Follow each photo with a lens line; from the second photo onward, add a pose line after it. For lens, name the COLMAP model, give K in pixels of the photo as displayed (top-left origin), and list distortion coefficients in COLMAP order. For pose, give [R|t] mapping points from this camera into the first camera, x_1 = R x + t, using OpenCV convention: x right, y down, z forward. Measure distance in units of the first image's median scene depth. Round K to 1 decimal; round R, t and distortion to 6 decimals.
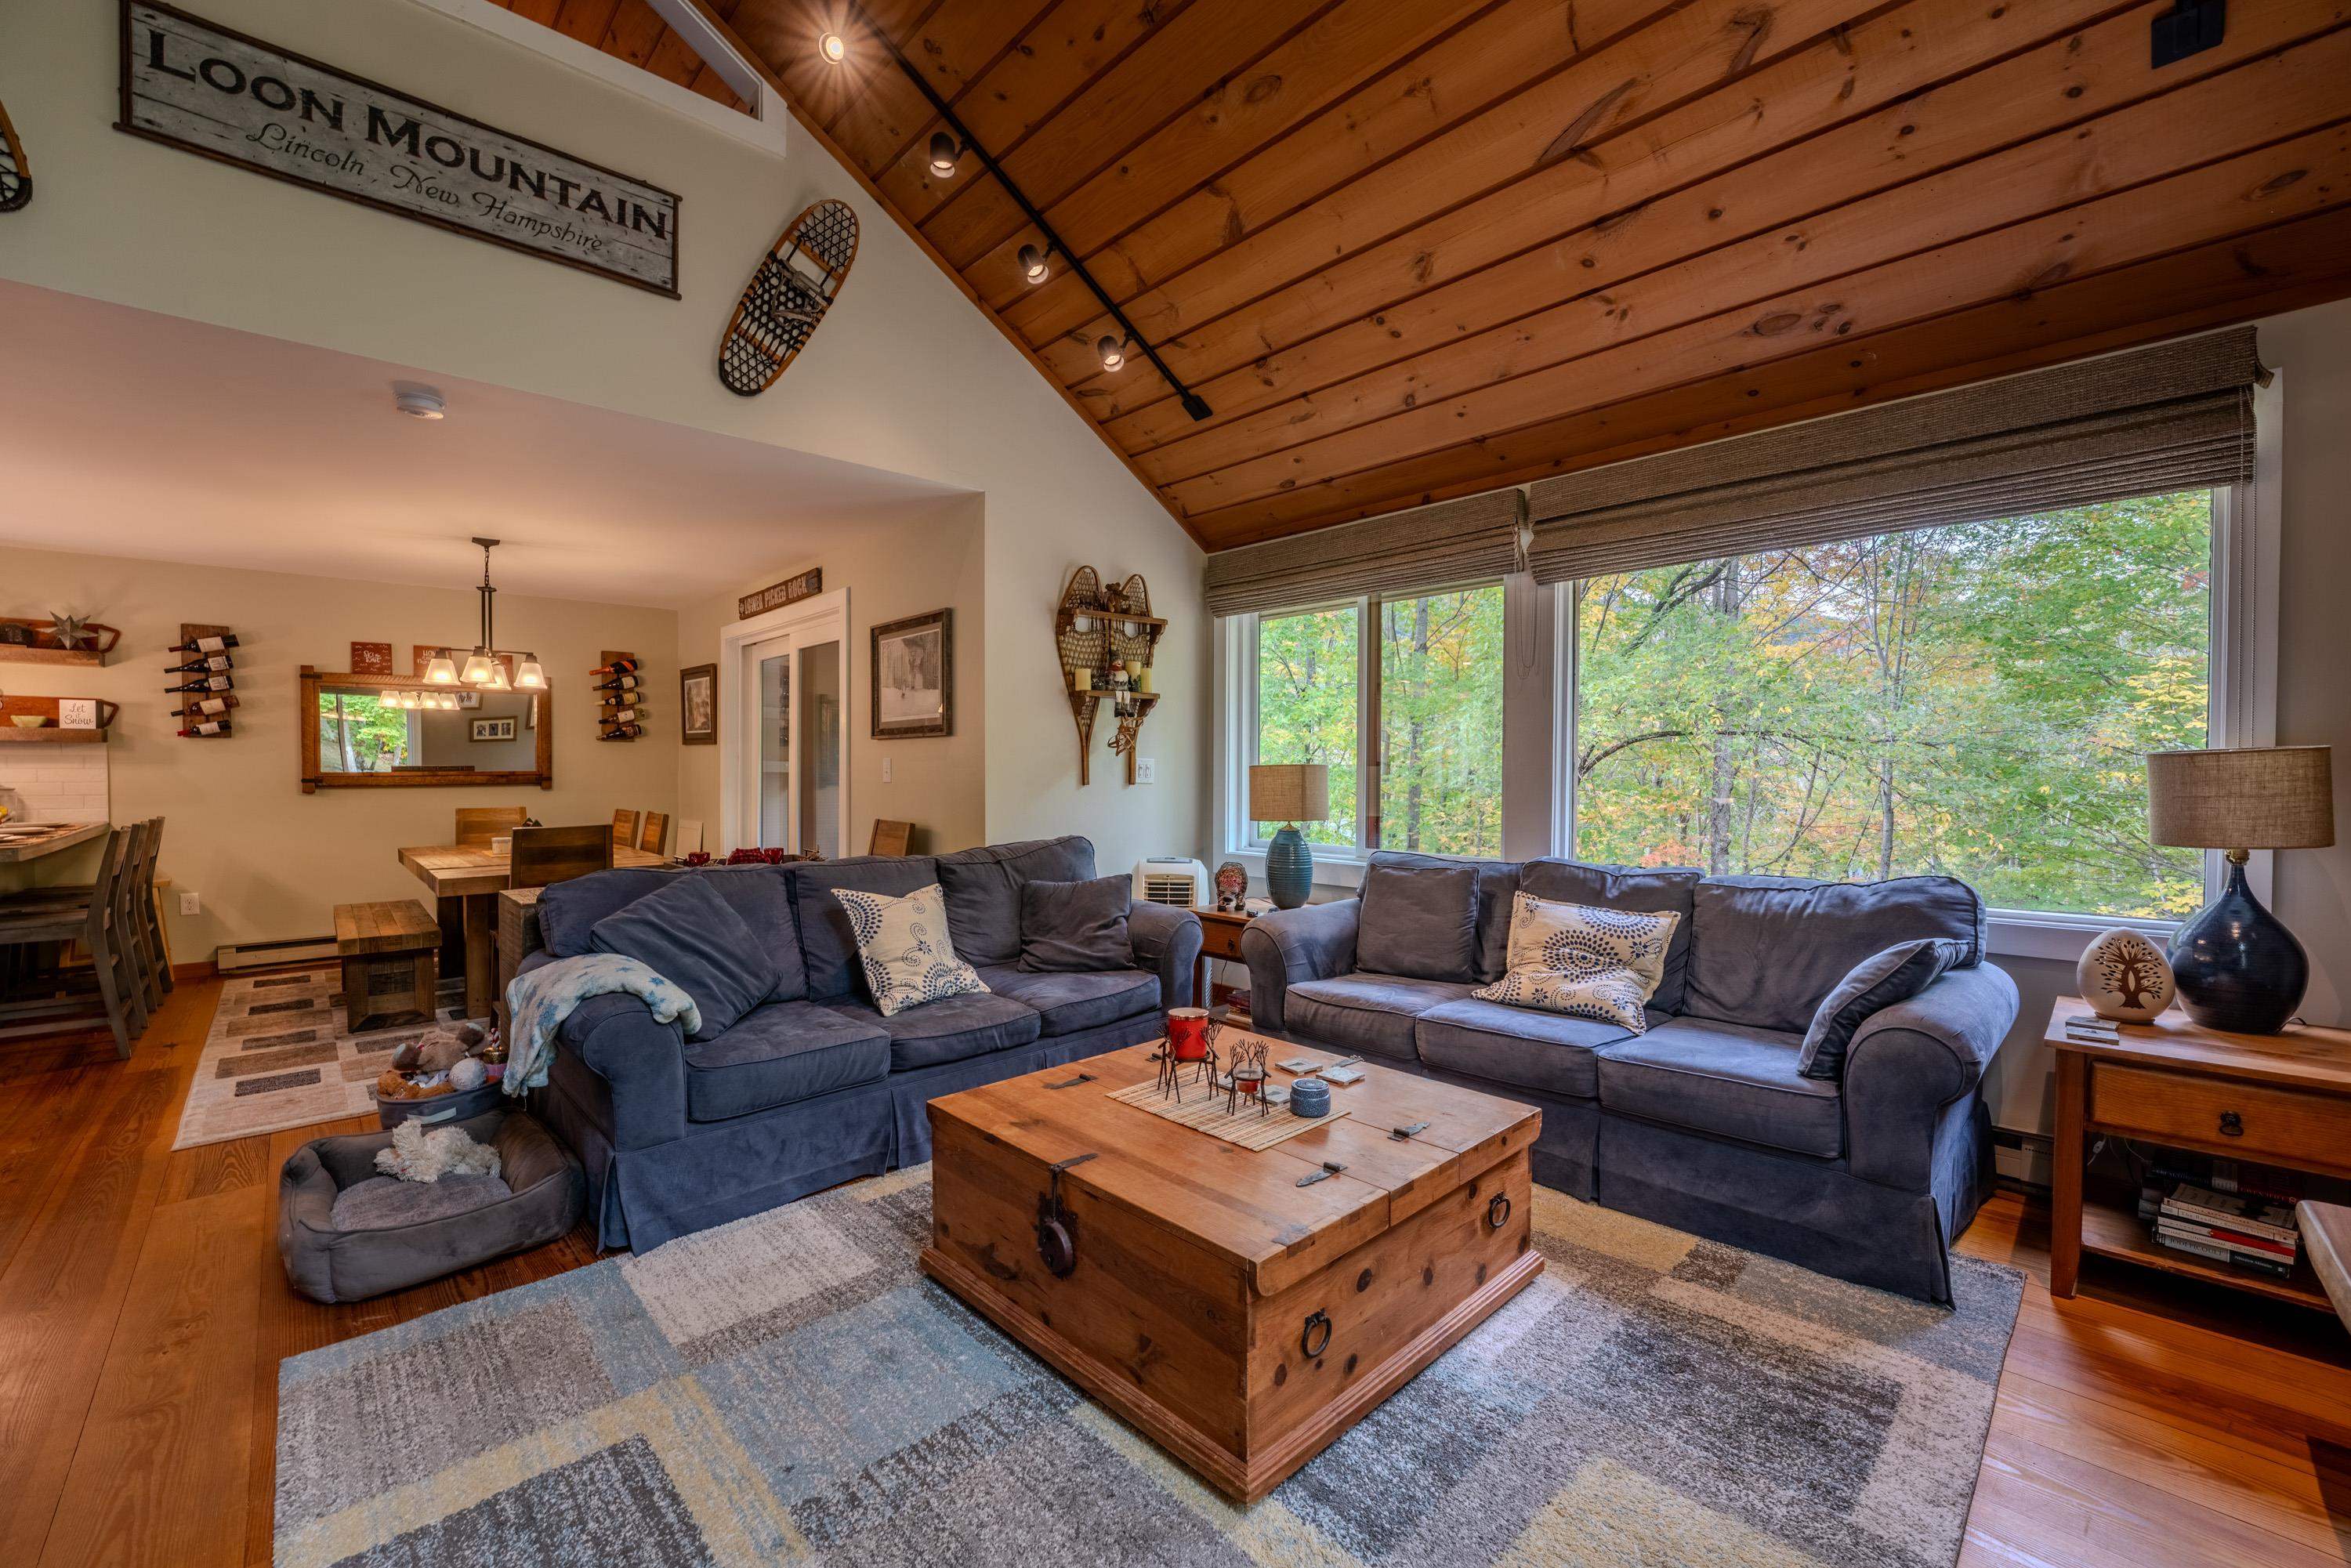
lens RADIAL K [[957.4, 0, 1170.7], [0, 957.4, 783.5], [0, 0, 1]] dist [-0.035063, 0.006125]
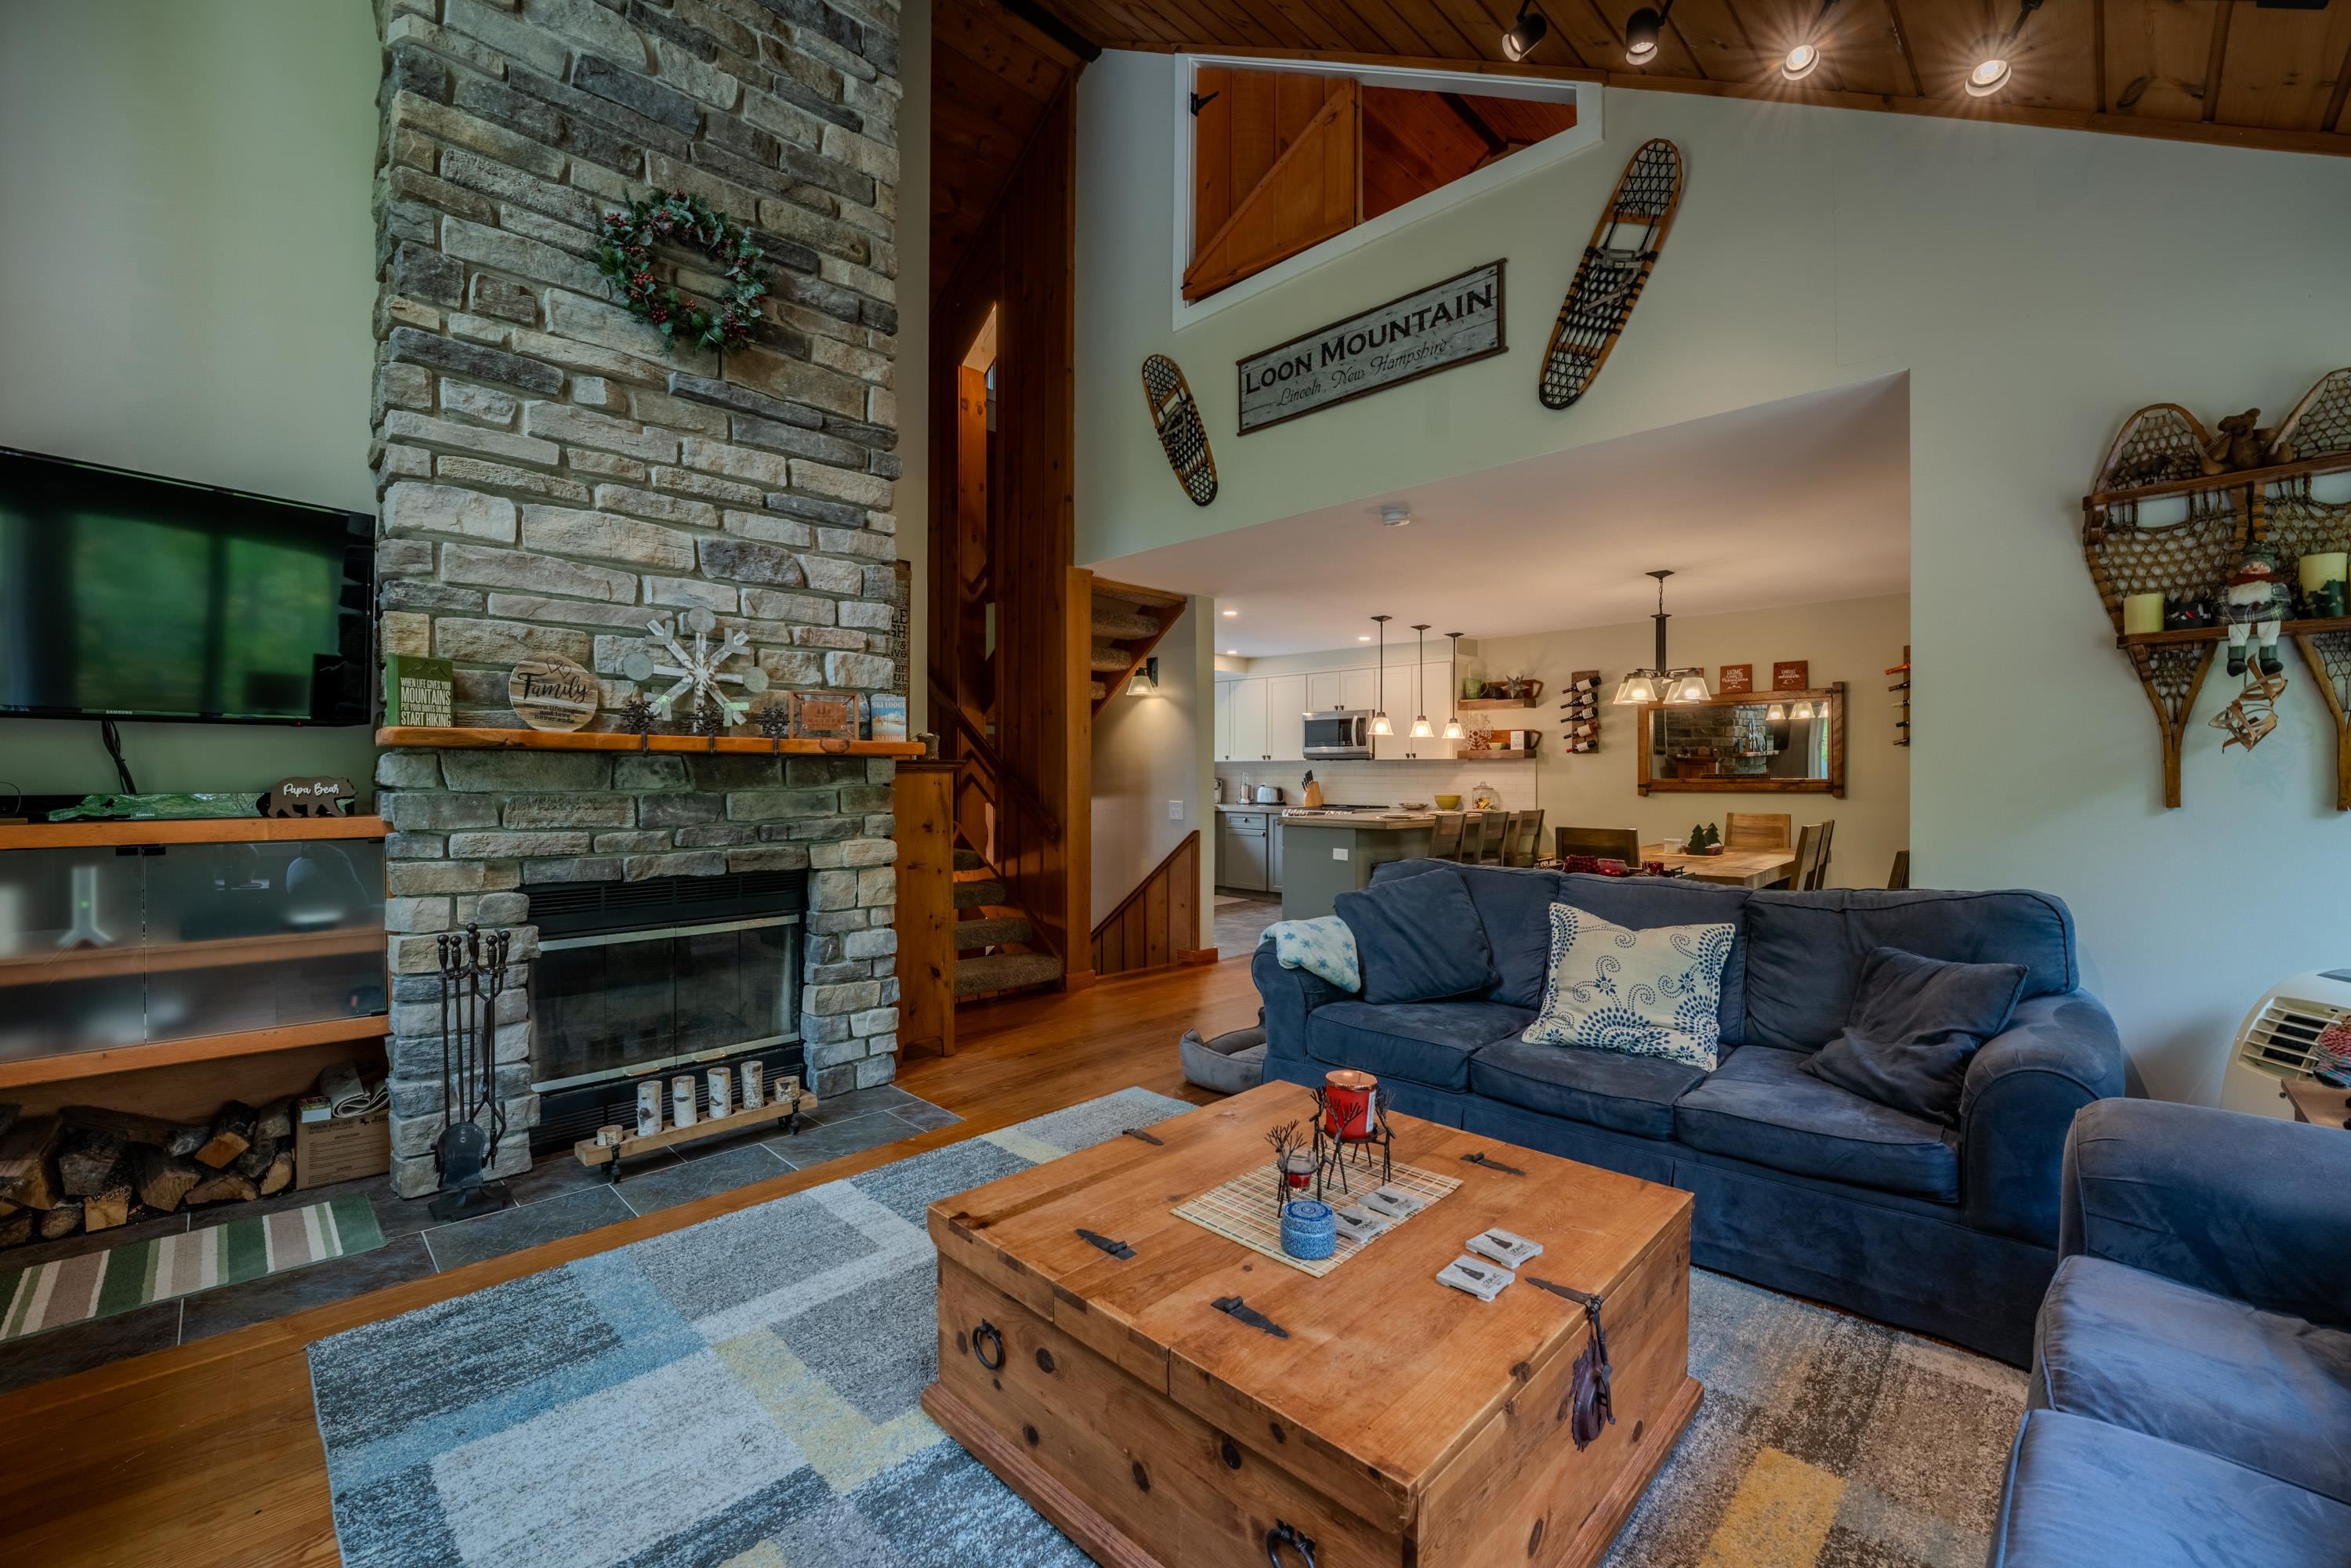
lens RADIAL K [[957.4, 0, 1170.7], [0, 957.4, 783.5], [0, 0, 1]] dist [-0.035063, 0.006125]
pose [[0.029326, 0.007885, -0.999539, 0.369074], [-0.017346, 0.999822, 0.007378, -0.005444], [0.999419, 0.017121, 0.029457, 0.371333]]
